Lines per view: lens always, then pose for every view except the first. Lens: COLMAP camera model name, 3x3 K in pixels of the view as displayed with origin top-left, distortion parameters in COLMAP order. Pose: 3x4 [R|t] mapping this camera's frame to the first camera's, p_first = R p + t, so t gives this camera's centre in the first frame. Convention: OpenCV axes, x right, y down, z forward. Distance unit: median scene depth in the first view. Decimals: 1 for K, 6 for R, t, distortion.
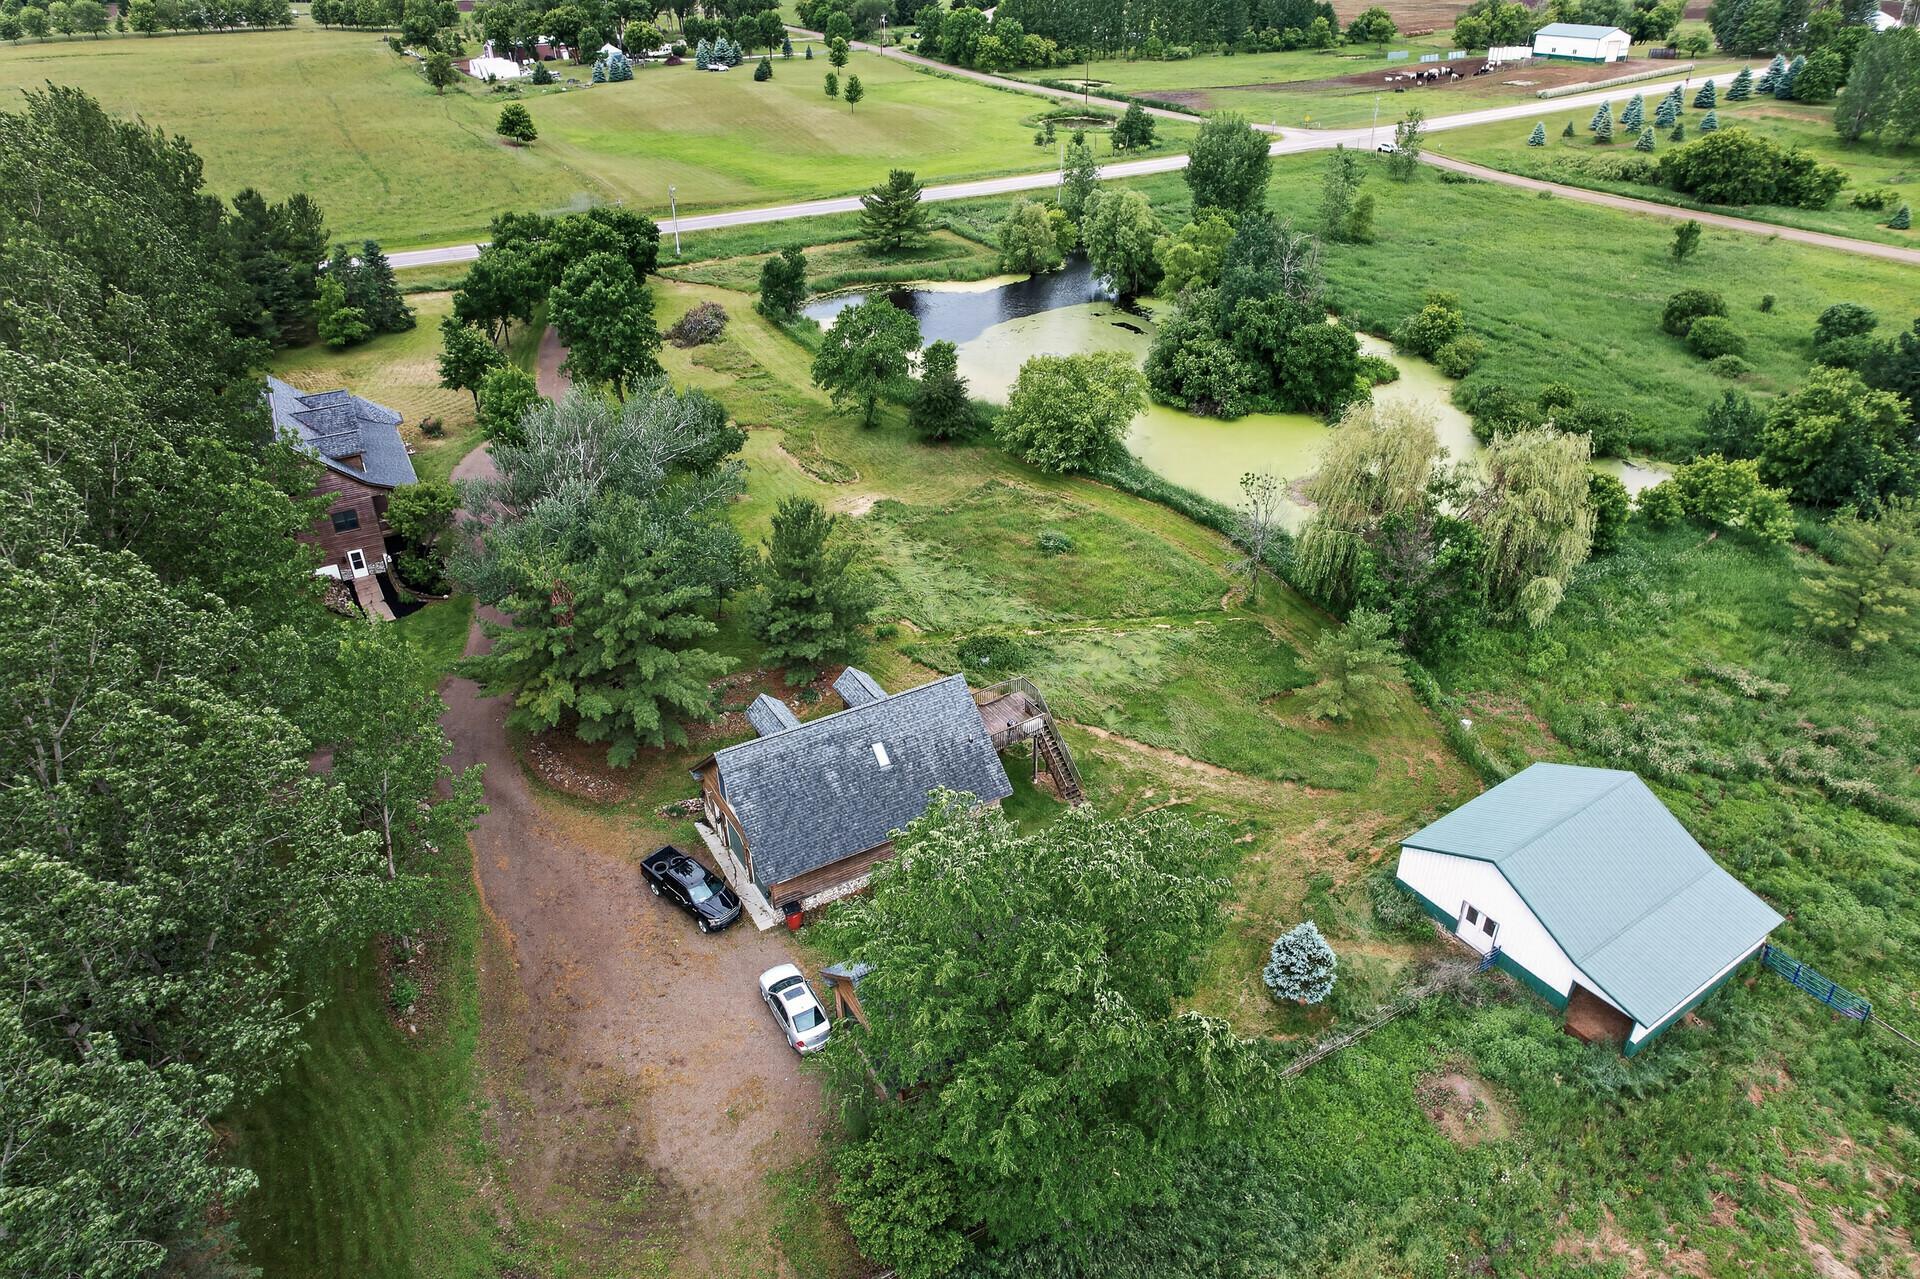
lens RADIAL K [[1232.3, 0, 967.3], [0, 1232.3, 624.4], [0, 0, 1]] dist [-0.083978, 0.078889]
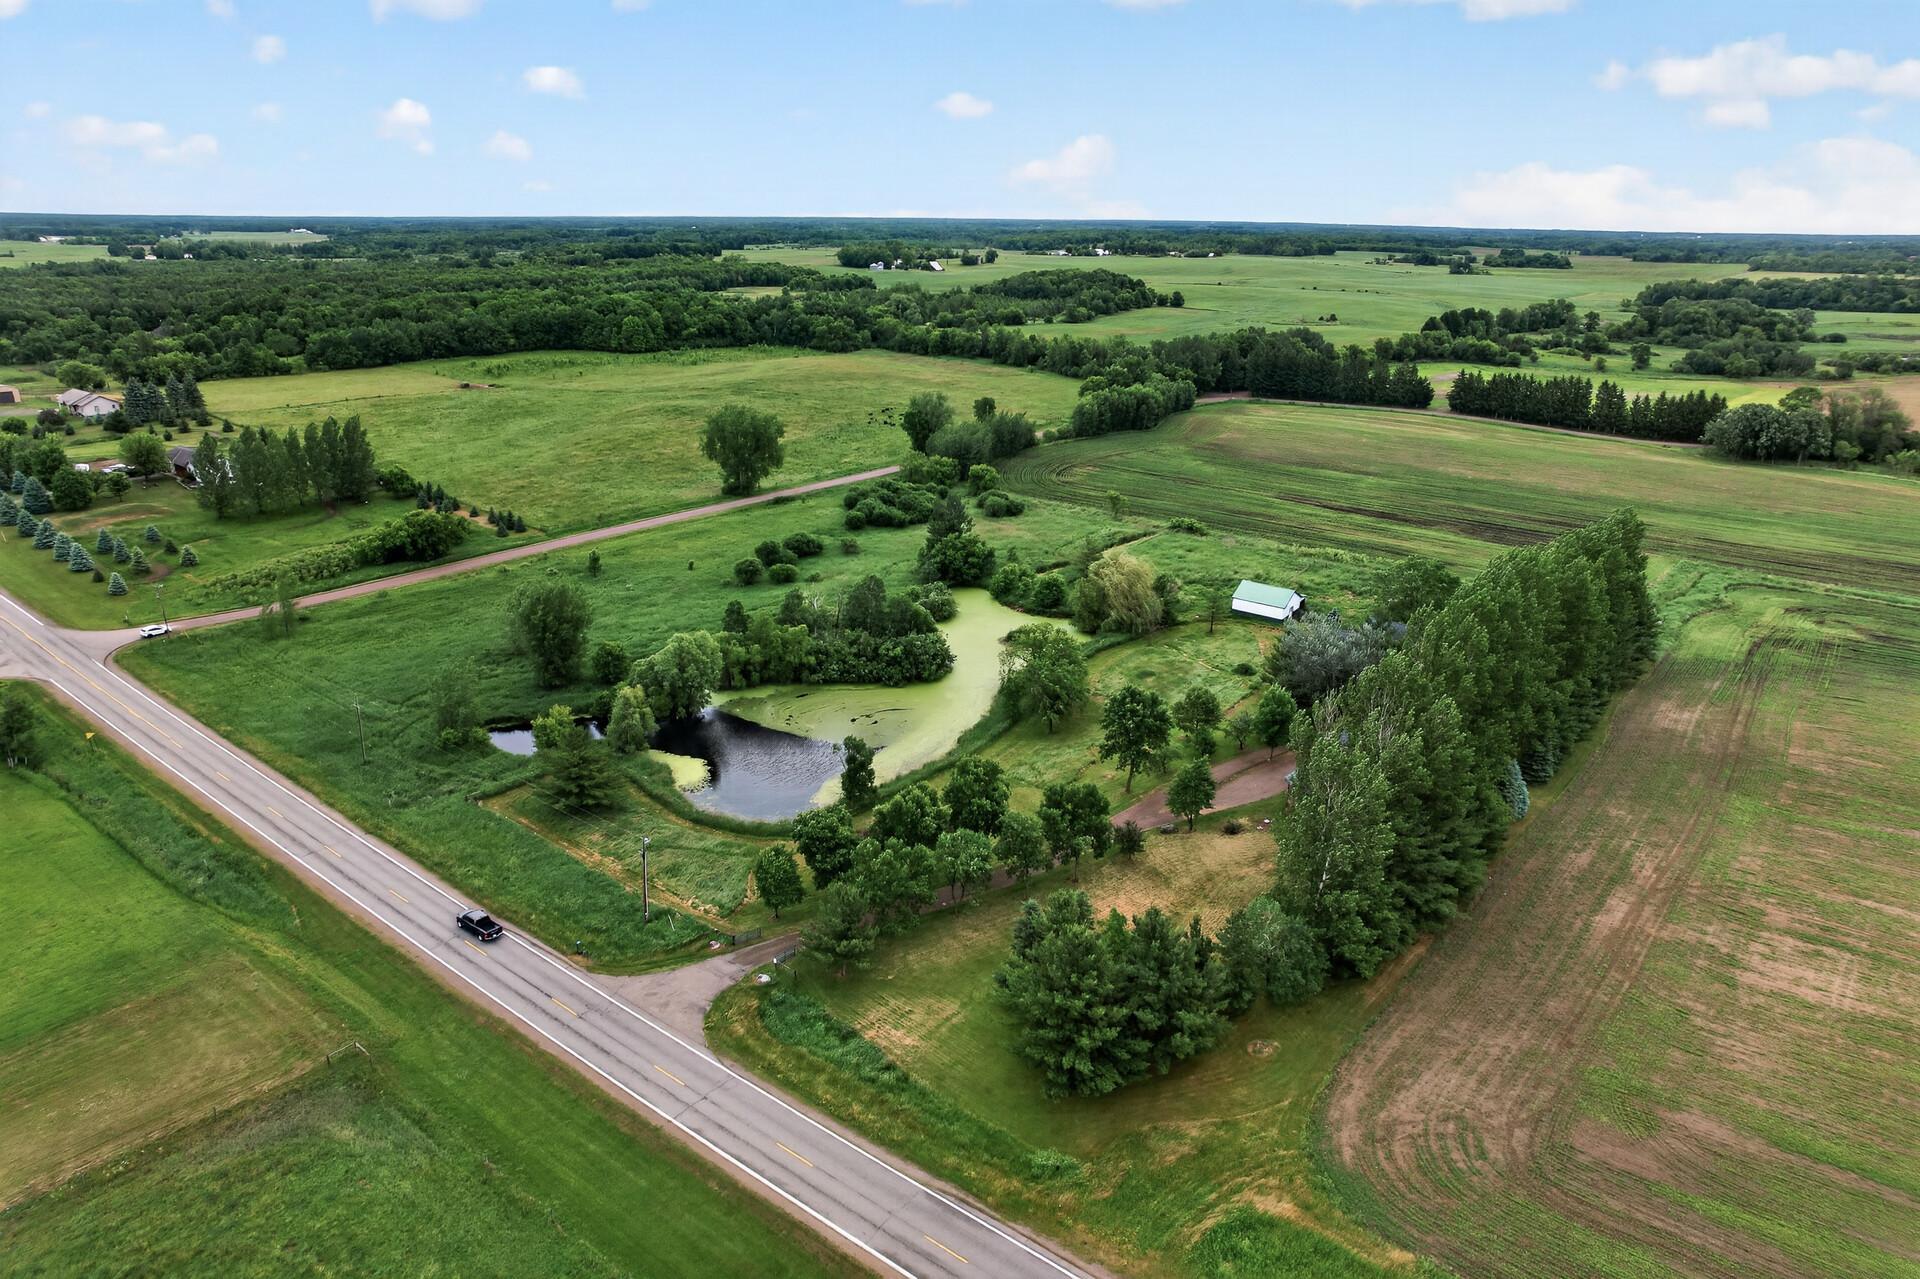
lens RADIAL K [[1232.3, 0, 967.3], [0, 1232.3, 624.4], [0, 0, 1]] dist [-0.083978, 0.078889]
pose [[-0.382242, -0.287123, 0.878323, -1.008292], [0.460063, 0.765193, 0.450358, -0.741837], [-0.801394, 0.576230, -0.160395, 0.896668]]
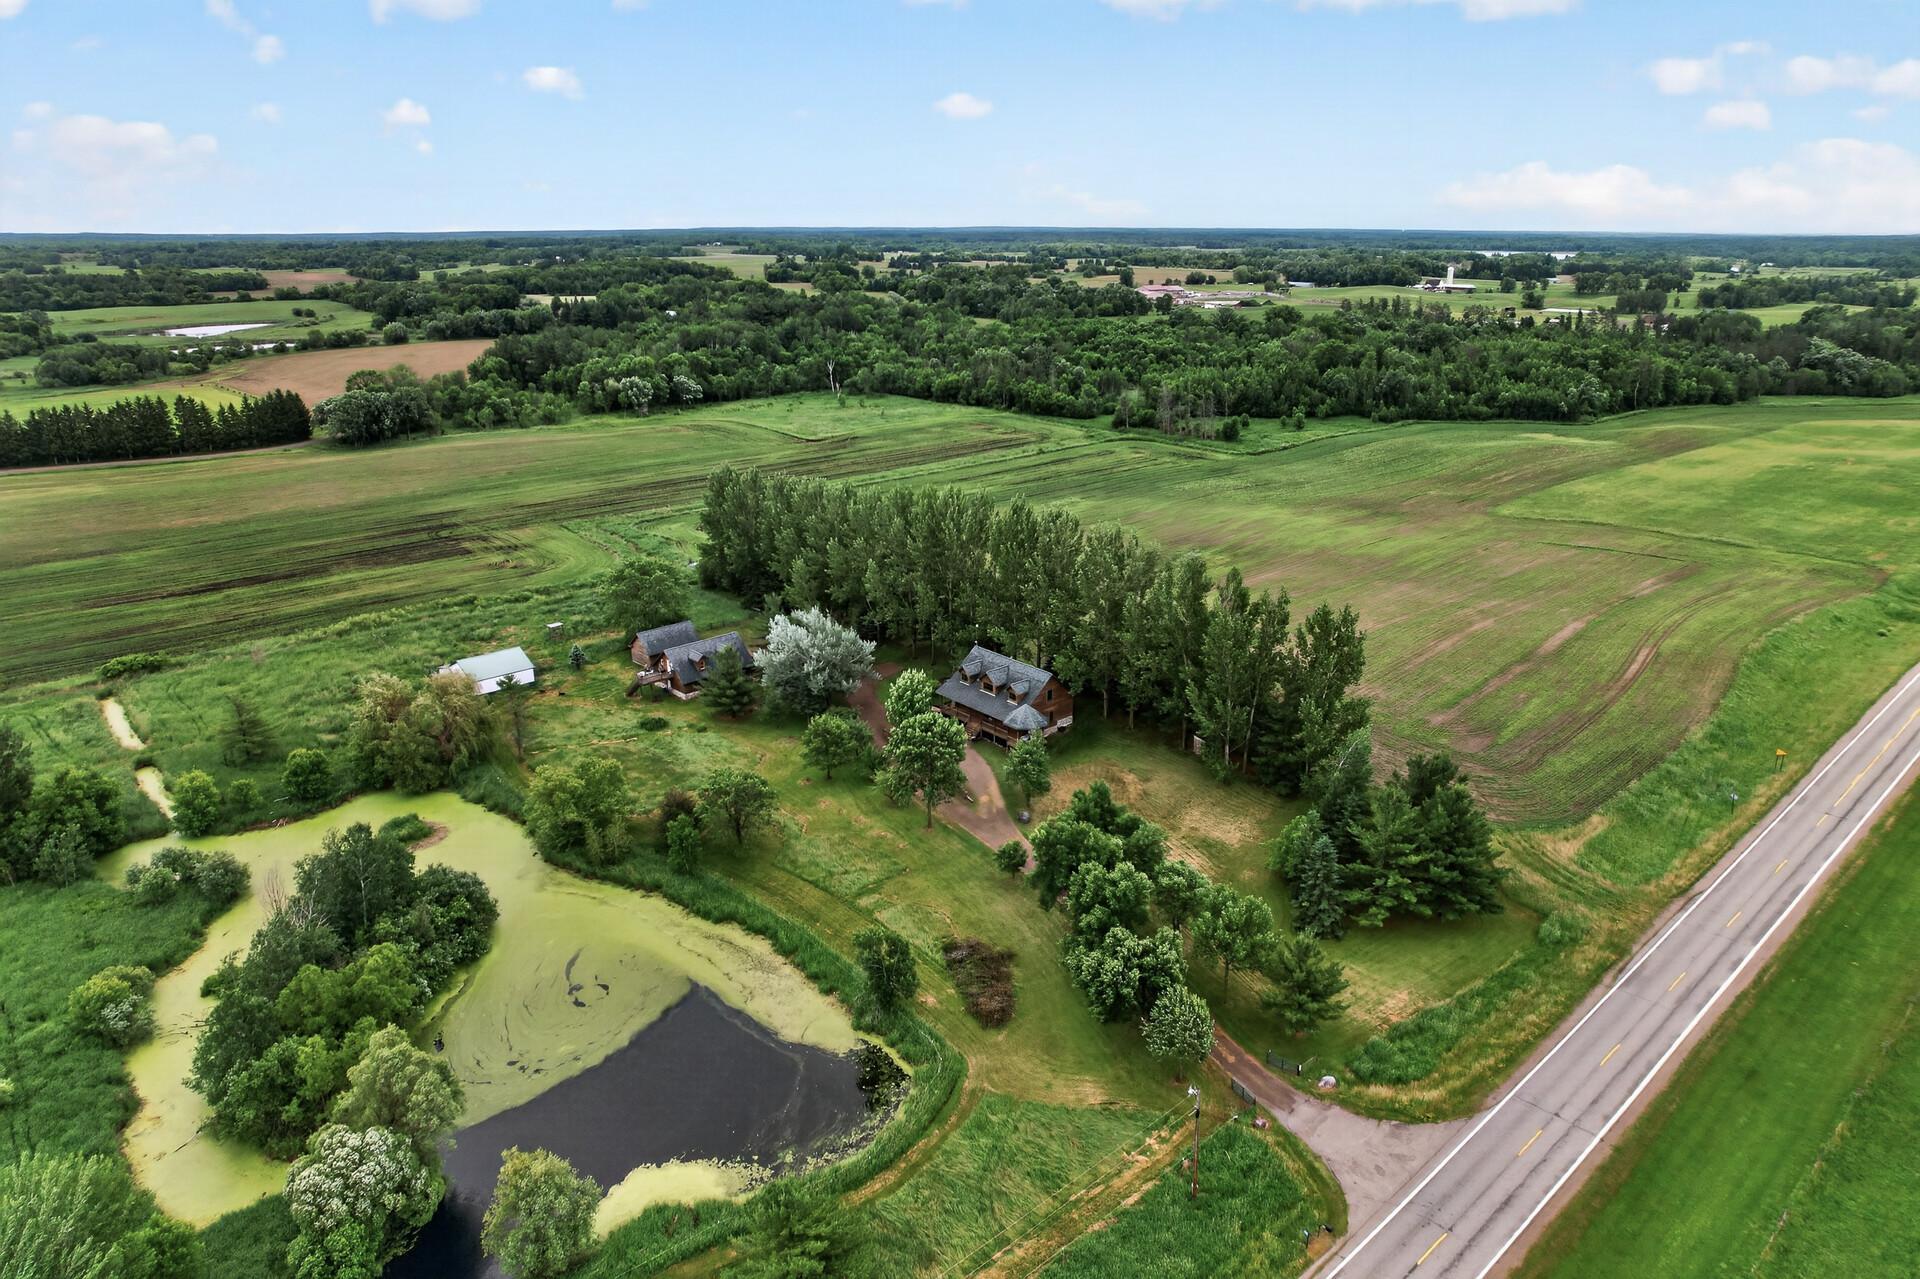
lens RADIAL K [[1232.3, 0, 967.3], [0, 1232.3, 624.4], [0, 0, 1]] dist [-0.083978, 0.078889]
pose [[-0.975347, 0.078820, -0.206122, -0.054456], [-0.101771, 0.668124, 0.737057, -0.918018], [0.195810, 0.739863, -0.643631, 1.203122]]
